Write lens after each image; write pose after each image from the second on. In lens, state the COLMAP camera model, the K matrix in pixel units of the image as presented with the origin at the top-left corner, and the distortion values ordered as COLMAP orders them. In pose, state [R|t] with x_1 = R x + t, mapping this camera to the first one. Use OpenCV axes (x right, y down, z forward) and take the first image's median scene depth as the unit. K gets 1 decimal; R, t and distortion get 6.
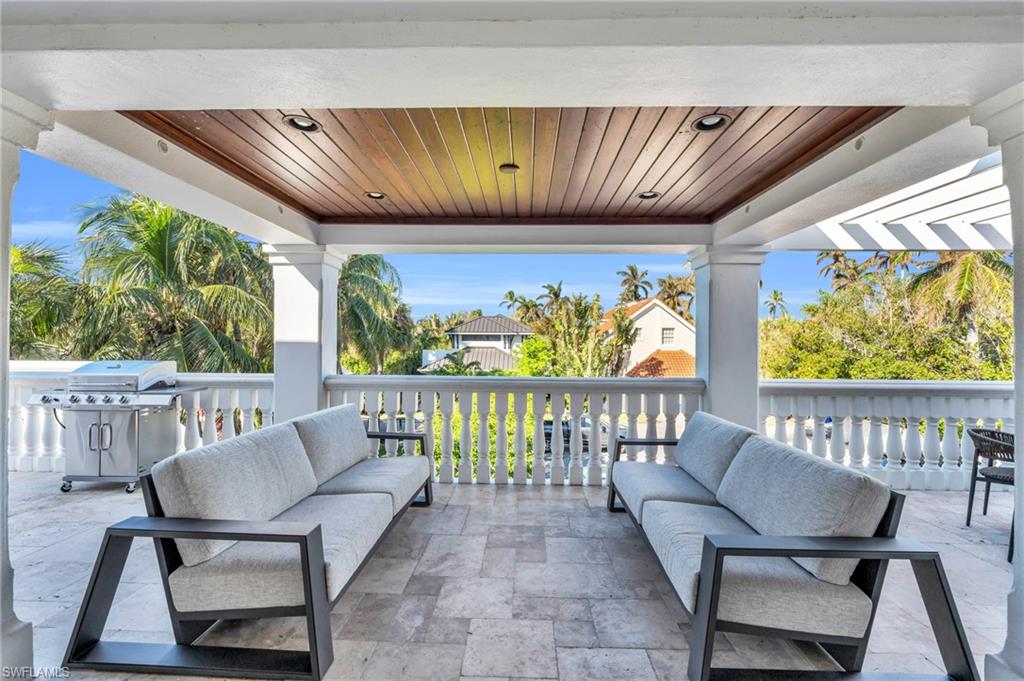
lens RADIAL K [[464.6, 0, 510.3], [0, 464.6, 340.9], [0, 0, 1]] dist [0.004968, 0.000268]
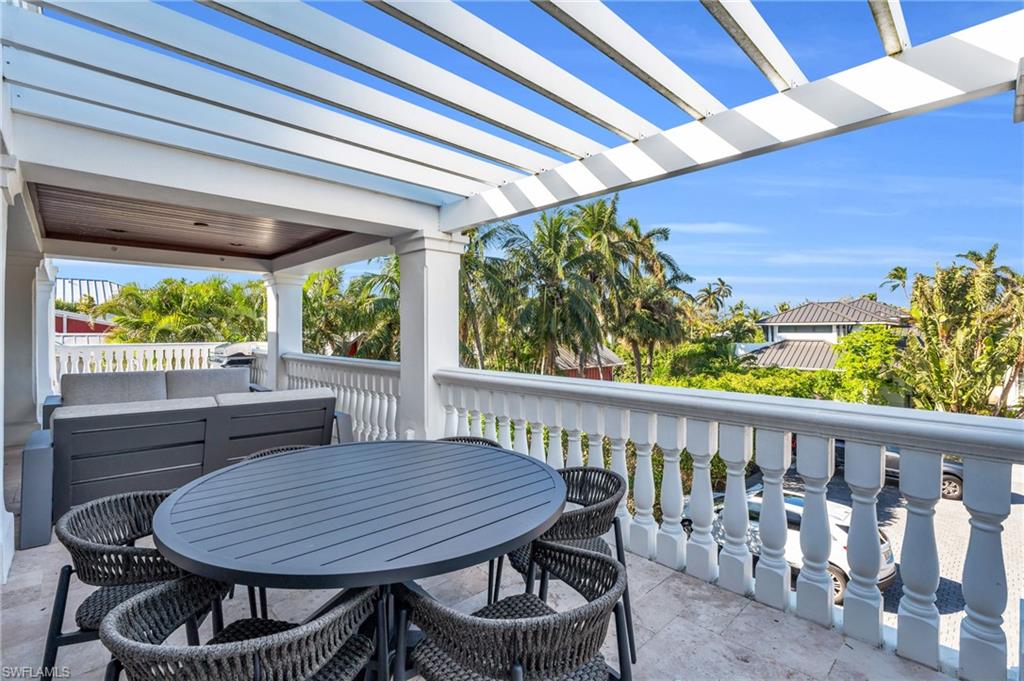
lens RADIAL K [[464.6, 0, 508.5], [0, 464.6, 336.5], [0, 0, 1]] dist [0.004968, 0.000268]
pose [[0.714424, -0.000476, -0.699713, 0.125752], [0.004229, 0.999984, 0.003638, 0.001227], [0.699700, -0.005558, 0.714415, 0.040082]]
